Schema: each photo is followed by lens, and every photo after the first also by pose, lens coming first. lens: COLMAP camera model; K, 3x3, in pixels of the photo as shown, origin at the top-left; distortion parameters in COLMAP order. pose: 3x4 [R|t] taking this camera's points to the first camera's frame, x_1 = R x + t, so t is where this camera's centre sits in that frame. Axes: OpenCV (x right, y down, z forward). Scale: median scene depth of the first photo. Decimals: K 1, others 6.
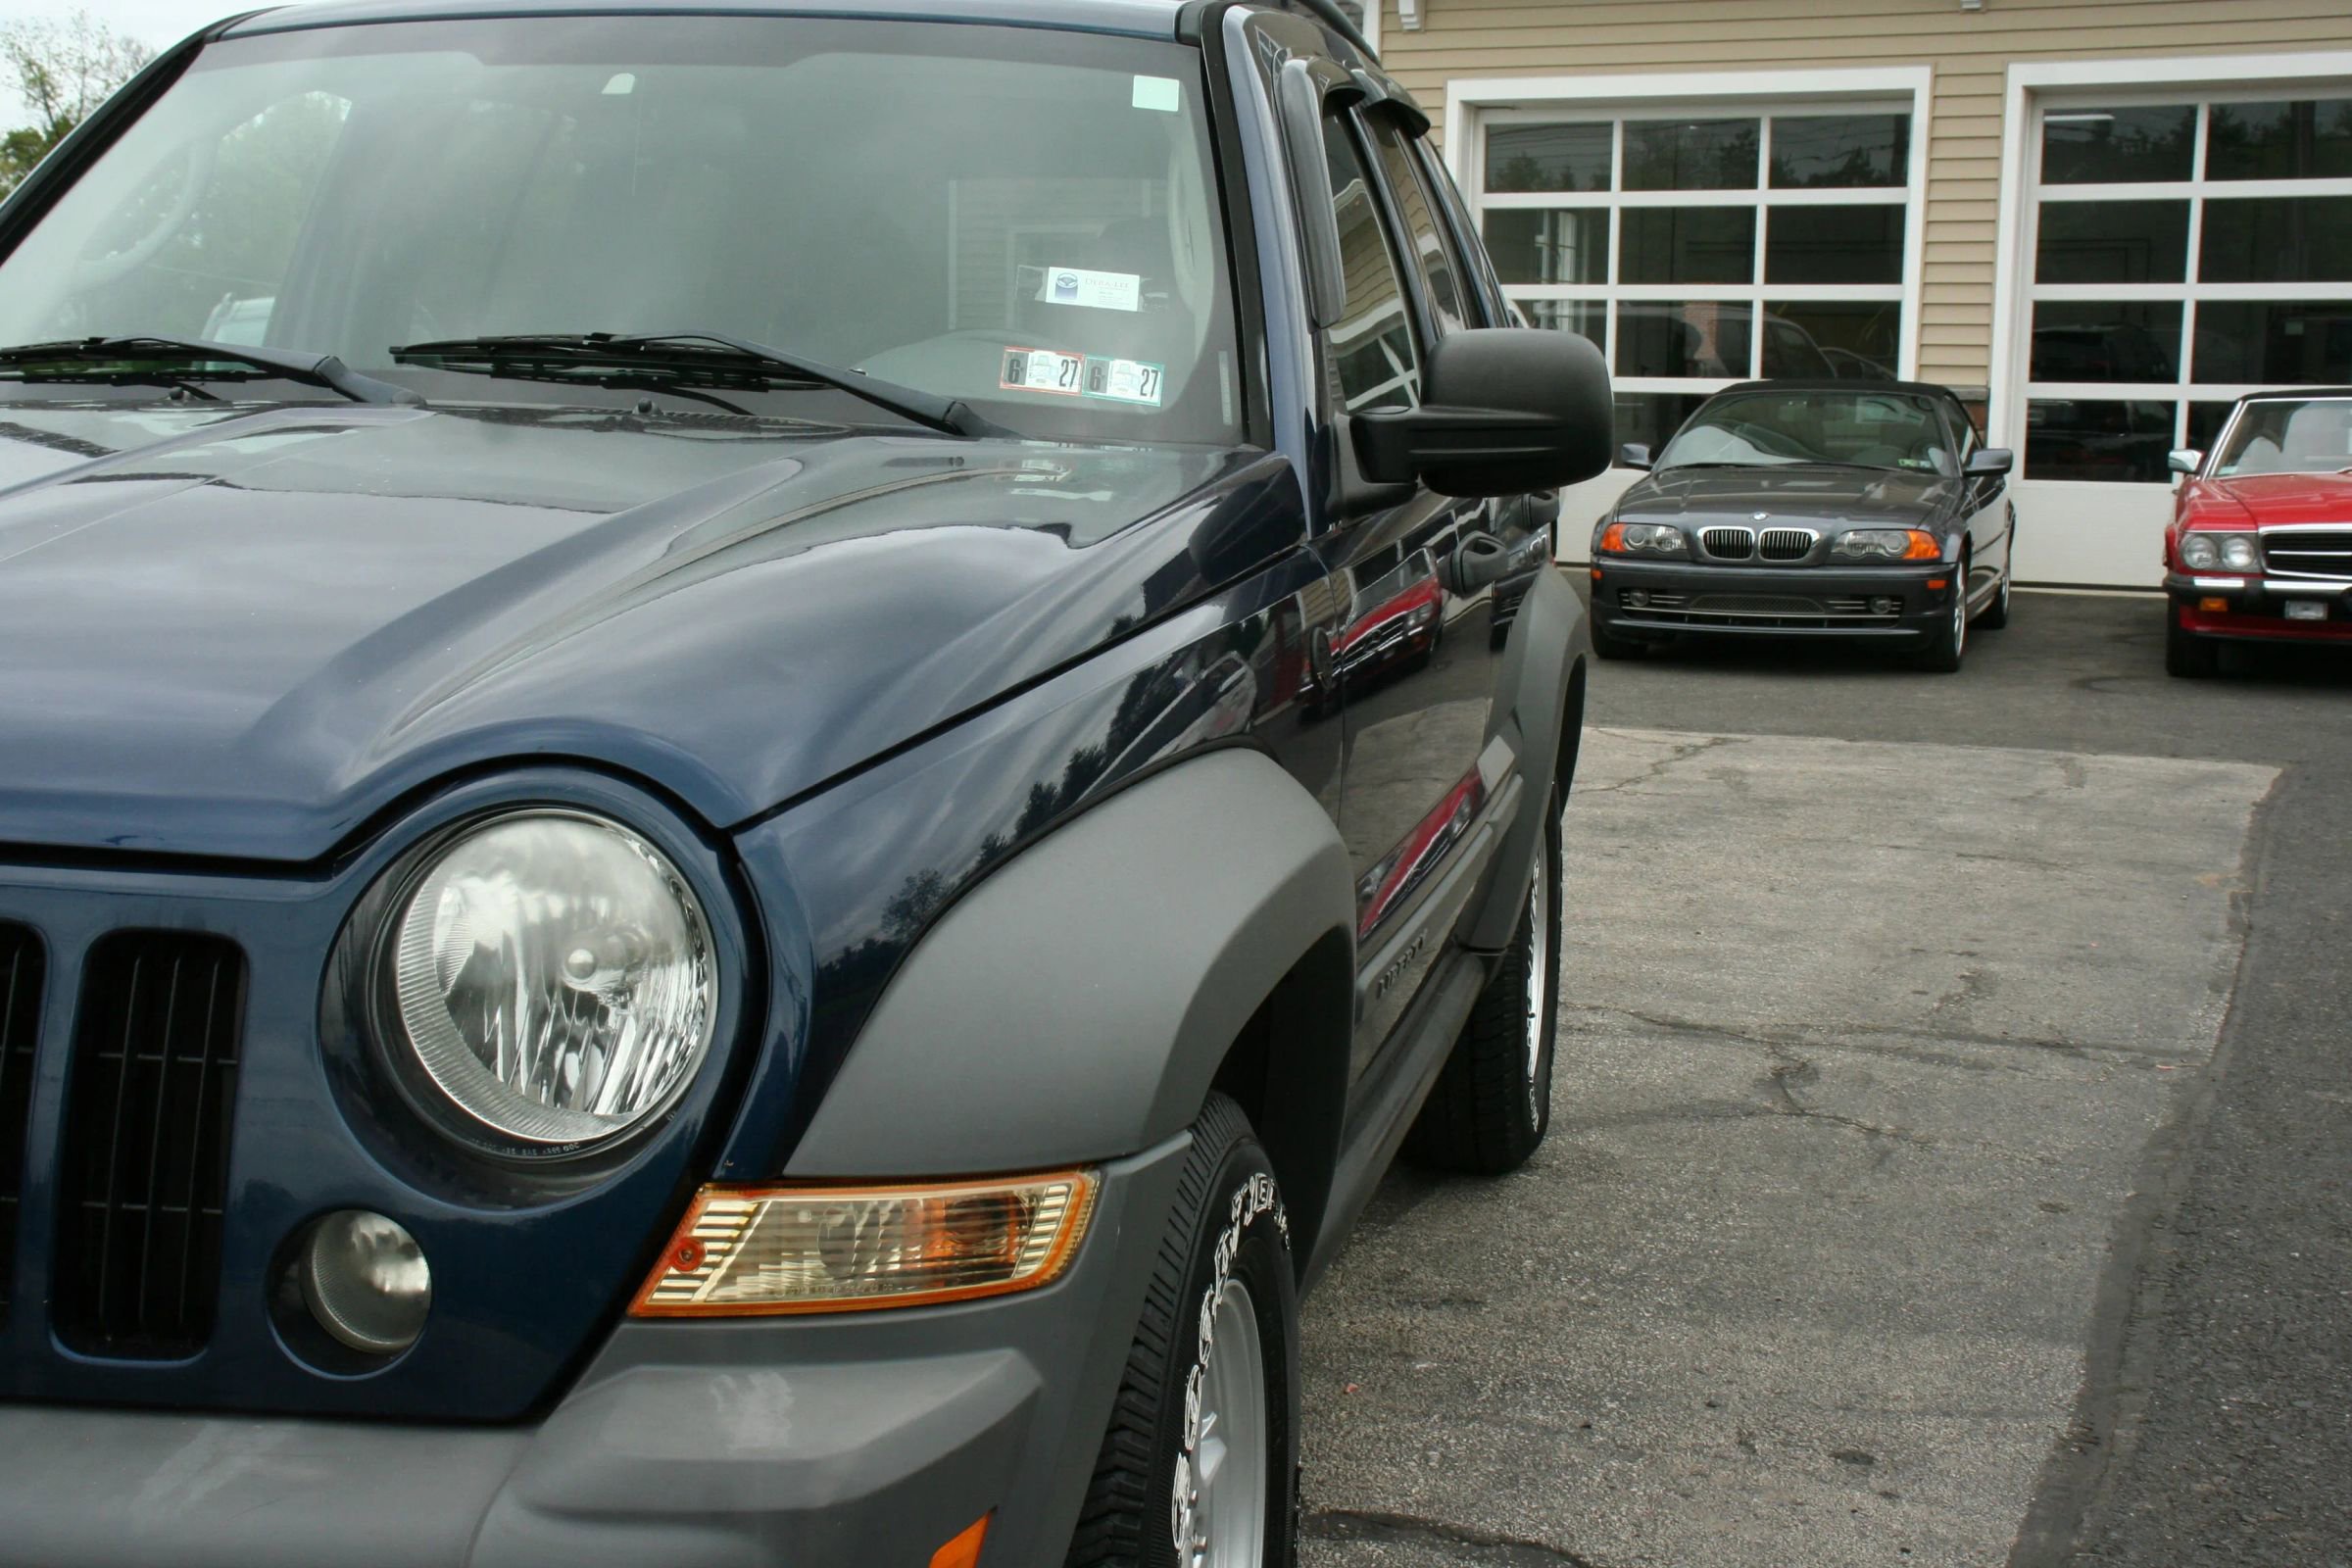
lens RADIAL K [[3003.4, 0, 1214.8], [0, 3003.4, 795.1], [0, 0, 1]] dist [0.011287, 0.076914]
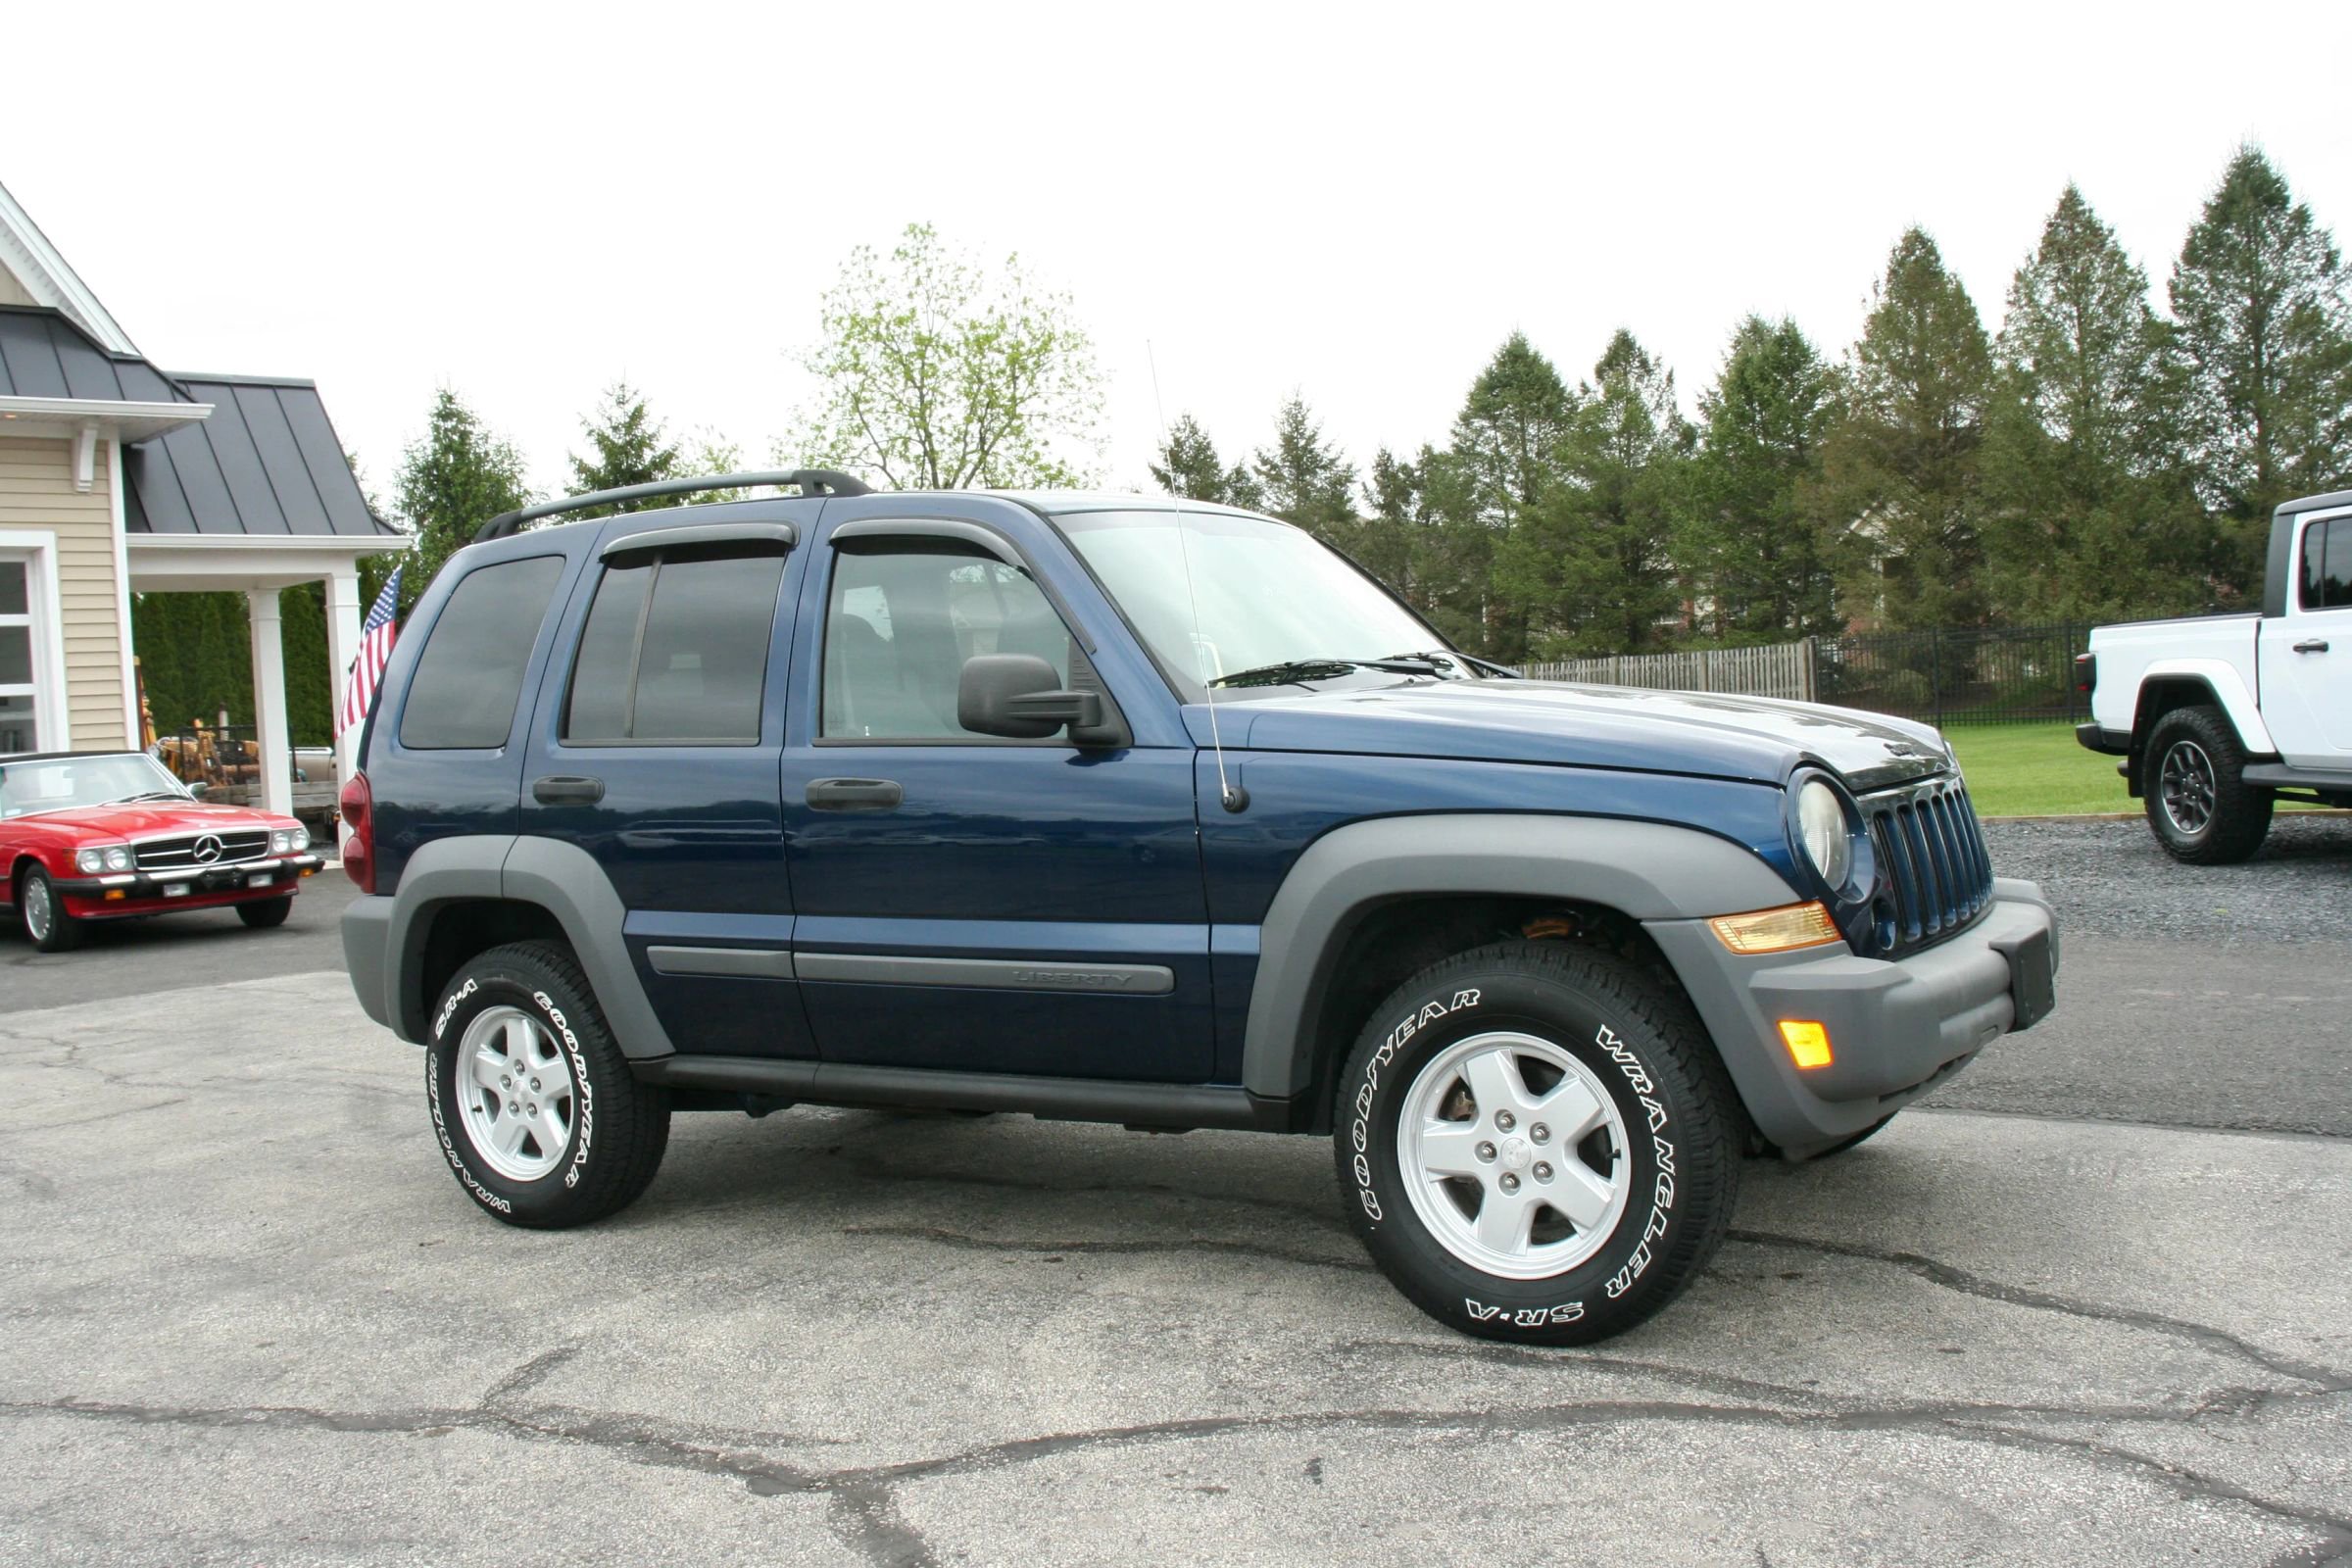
lens RADIAL K [[2331.7, 0, 1176.0], [0, 2331.7, 784.0], [0, 0, 1]] dist [-0.171418, 0.245419]
pose [[0.223465, -0.054403, 0.973193, -2.079332], [0.184527, 0.982747, 0.012566, -0.113222], [-0.957086, 0.176773, 0.229648, 0.771936]]
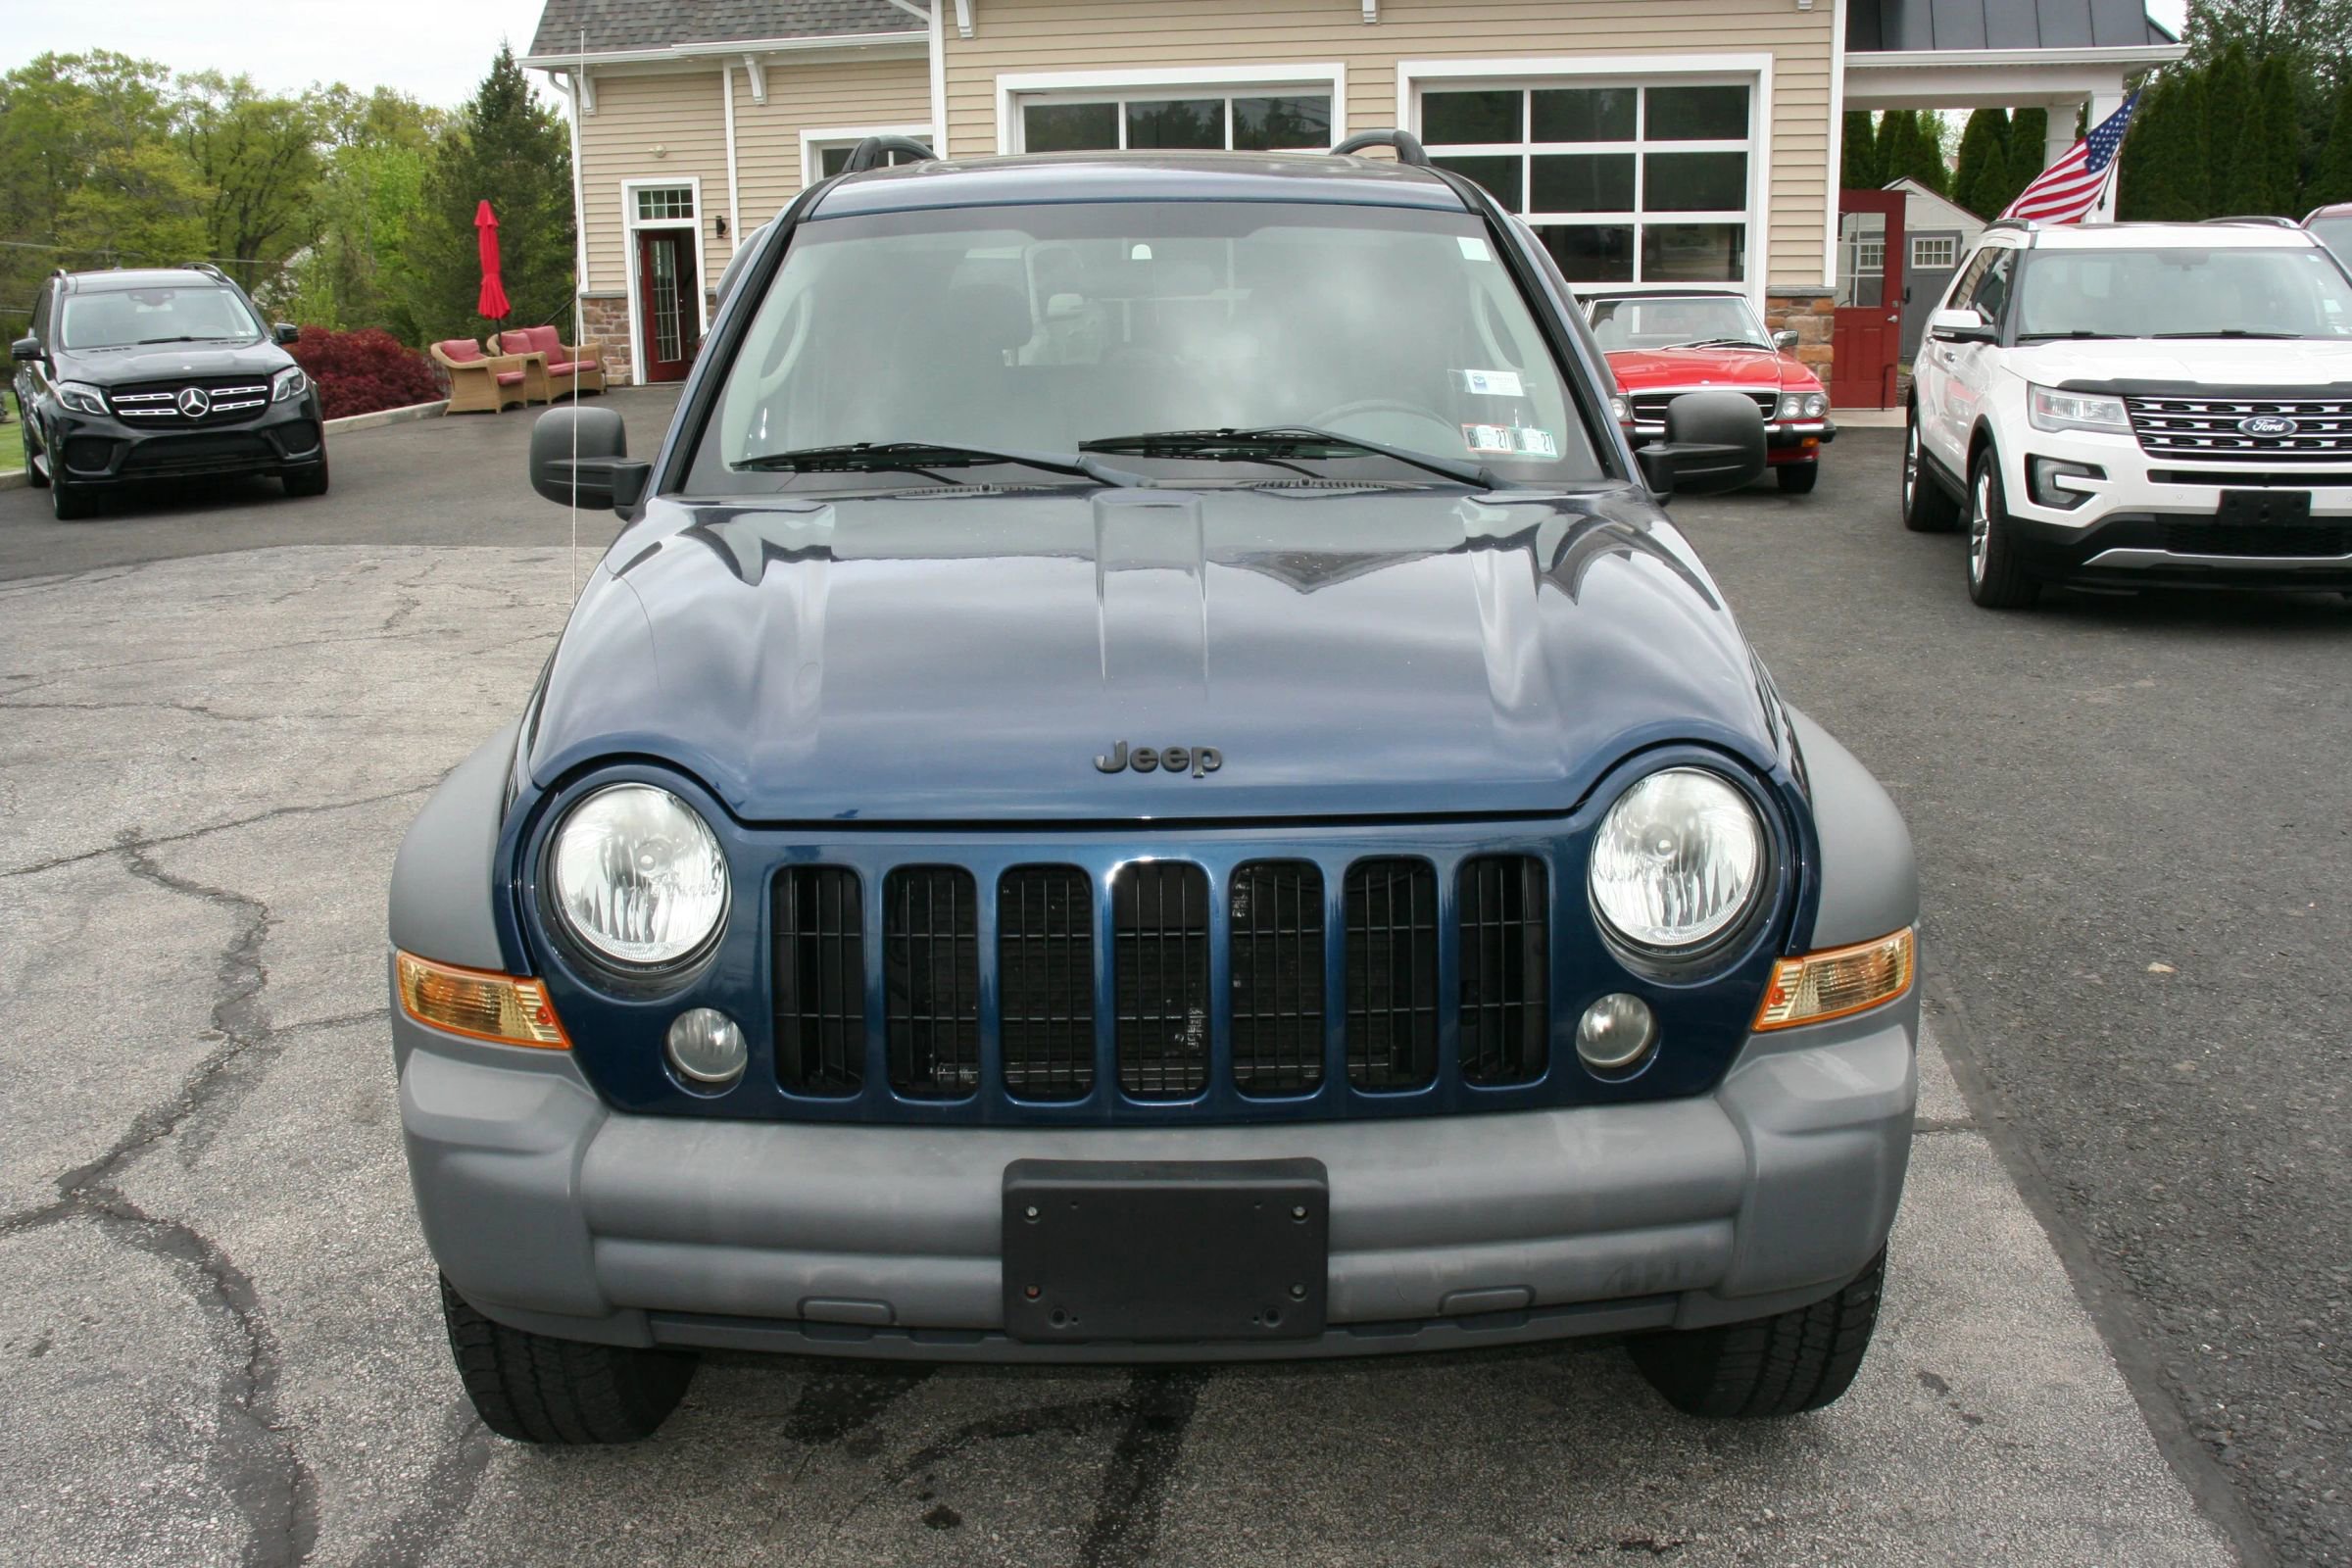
lens RADIAL K [[2331.7, 0, 1176.0], [0, 2331.7, 784.0], [0, 0, 1]] dist [-0.171418, 0.245419]
pose [[0.965458, -0.091126, 0.244103, -0.533547], [0.067621, 0.992379, 0.103016, -0.094078], [-0.251630, -0.082951, 0.964262, -0.180633]]
